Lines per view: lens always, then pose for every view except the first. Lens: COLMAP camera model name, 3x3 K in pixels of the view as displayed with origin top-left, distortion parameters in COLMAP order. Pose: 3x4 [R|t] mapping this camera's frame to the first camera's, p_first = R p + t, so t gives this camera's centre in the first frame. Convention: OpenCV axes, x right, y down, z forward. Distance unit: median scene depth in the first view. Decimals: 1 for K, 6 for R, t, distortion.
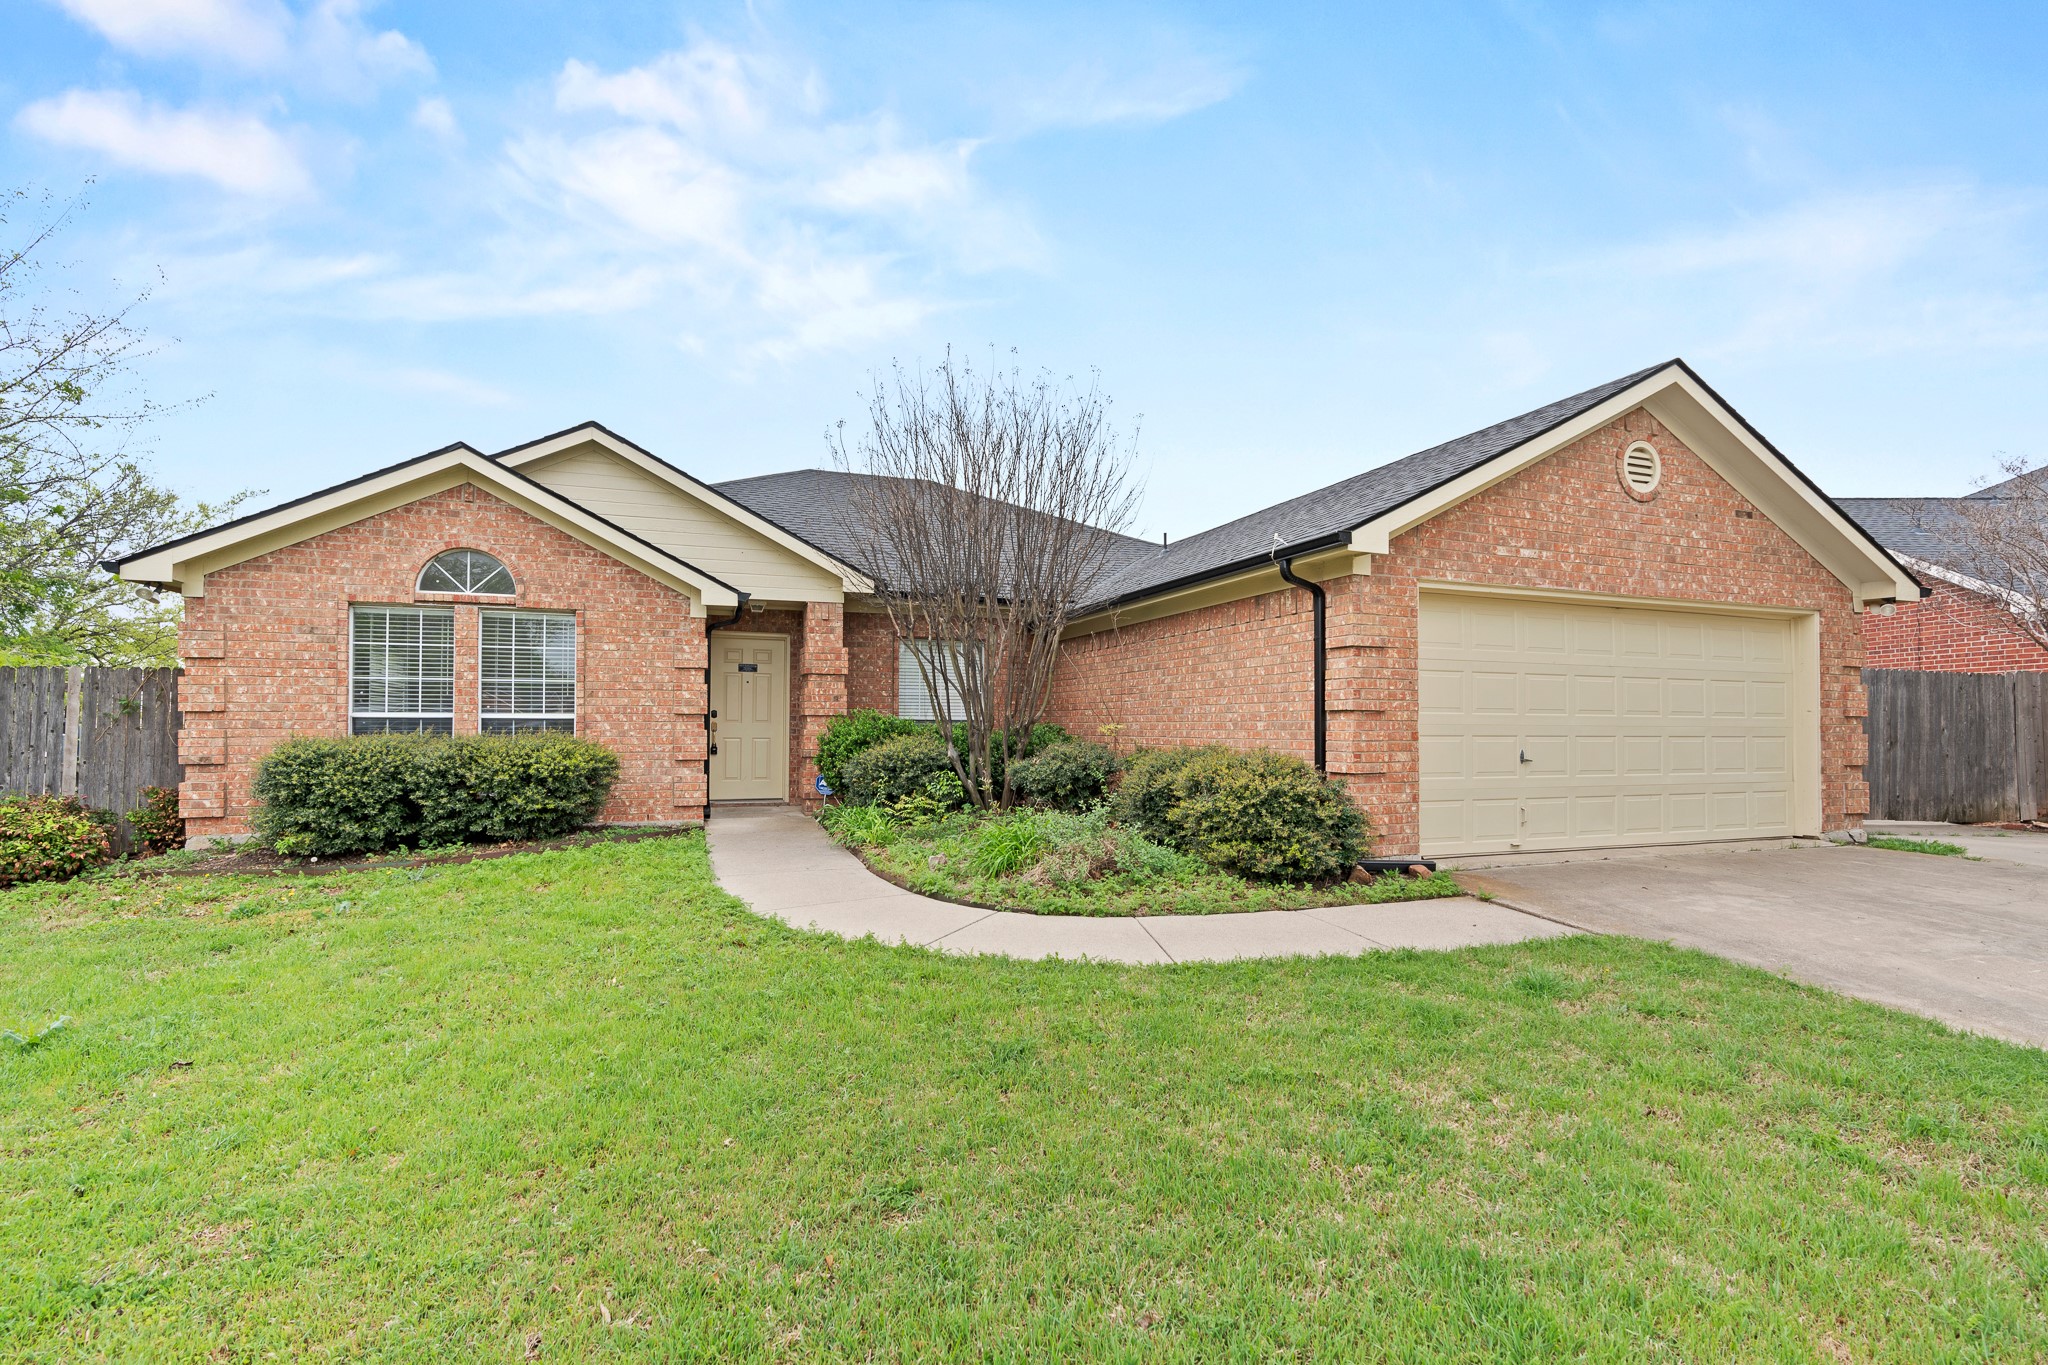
lens RADIAL K [[921.3, 0, 1023.1], [0, 921.3, 697.5], [0, 0, 1]] dist [-0.008973, 0.002021]
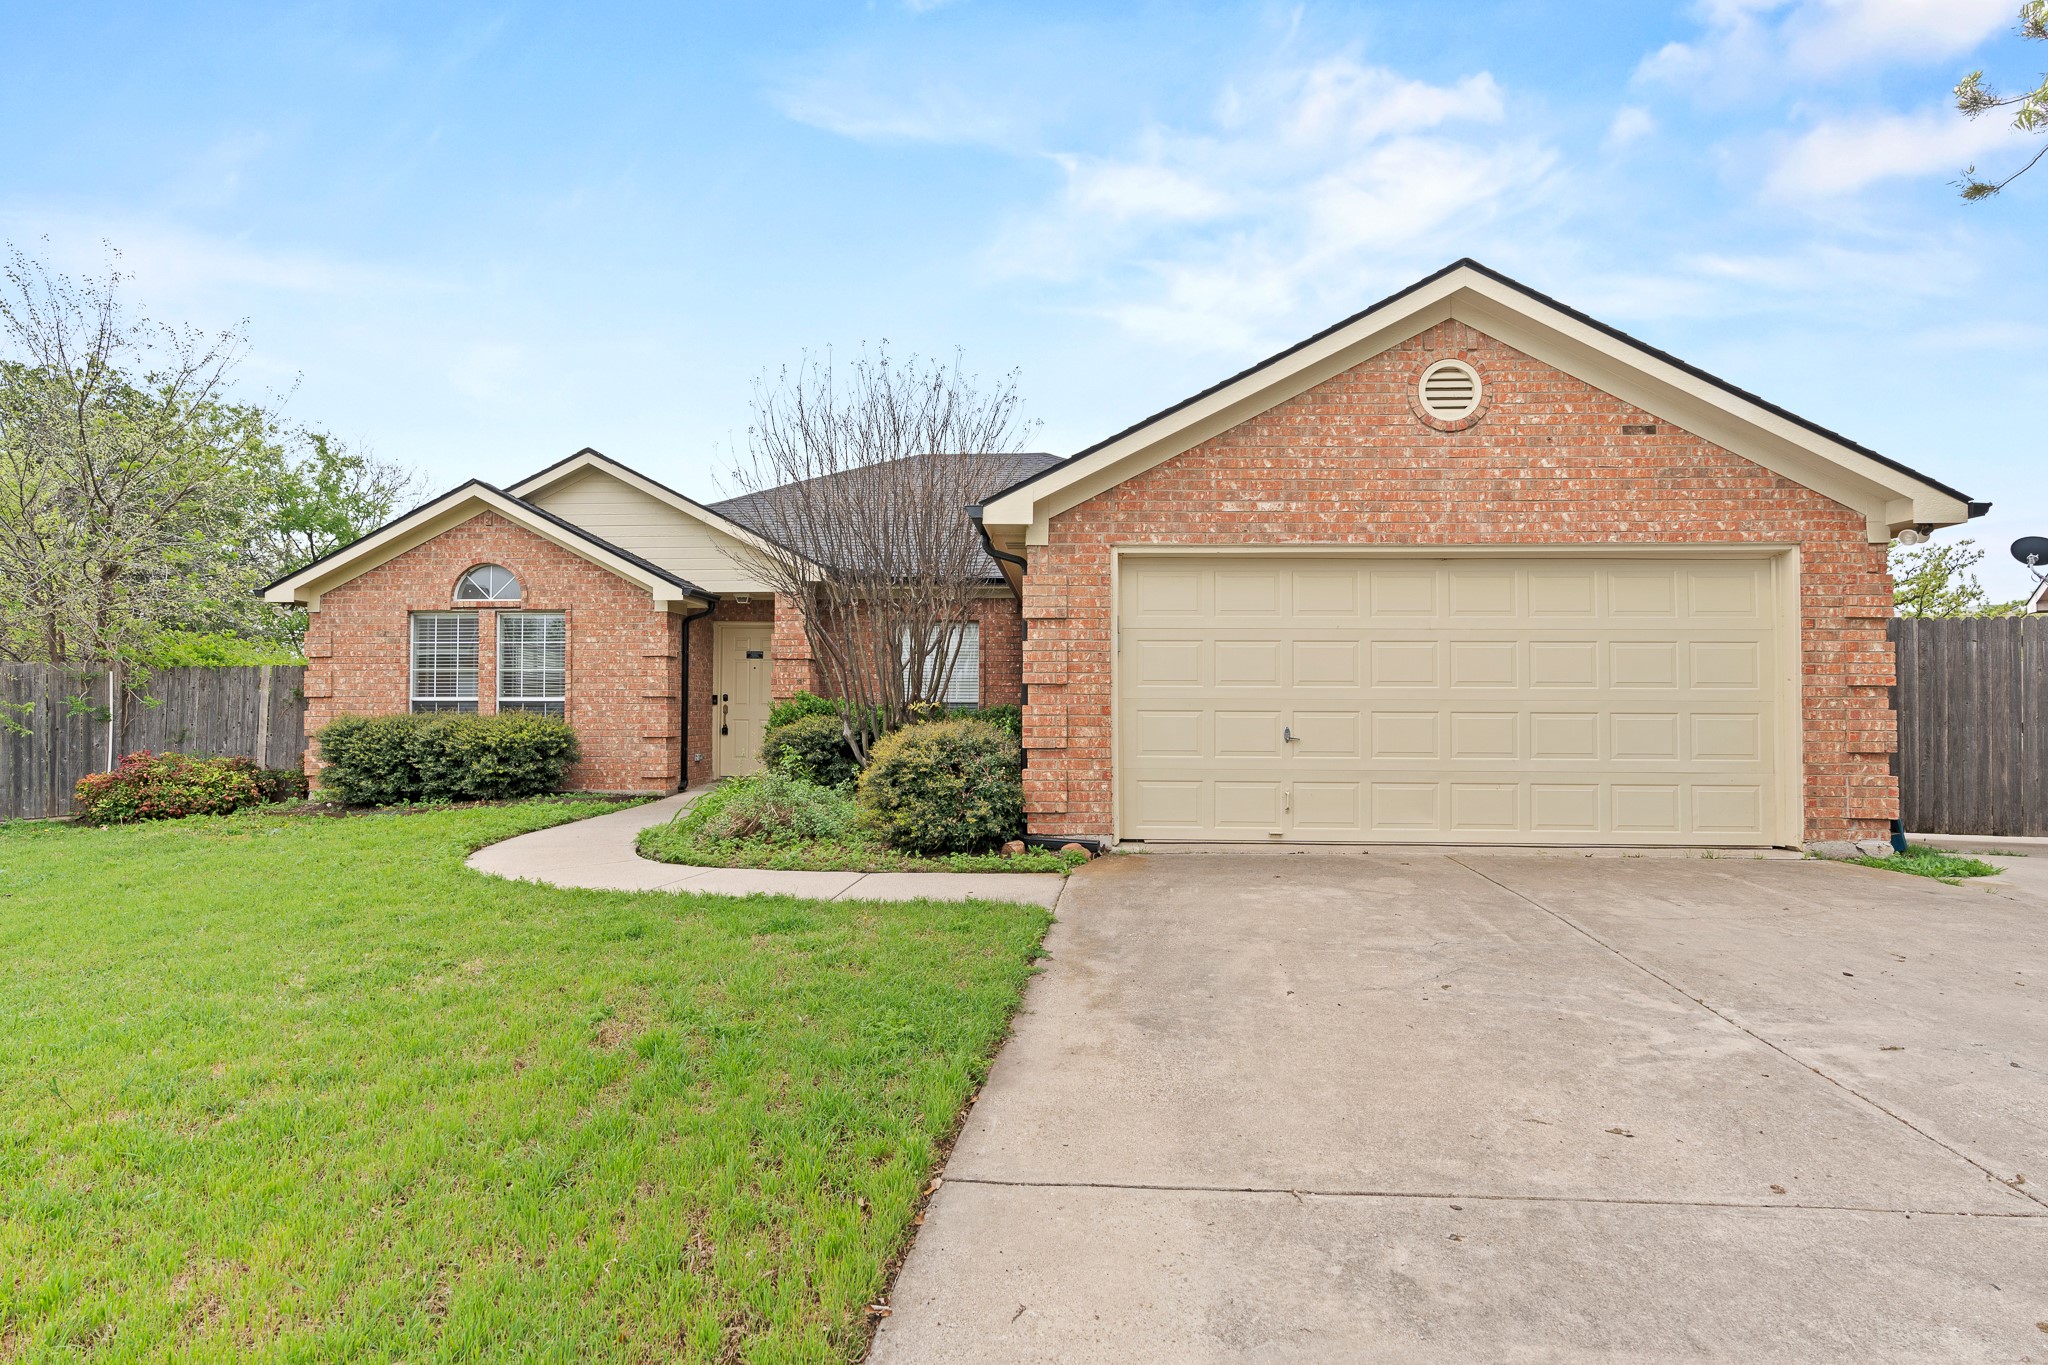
lens RADIAL K [[1054.0, 0, 1026.0], [0, 1054.0, 674.4], [0, 0, 1]] dist [-0.003864, -0.000588]
pose [[0.924310, -0.016567, -0.381282, 0.641977], [0.012400, 0.999834, -0.013384, 0.015429], [0.381441, 0.007643, 0.924362, -0.032860]]
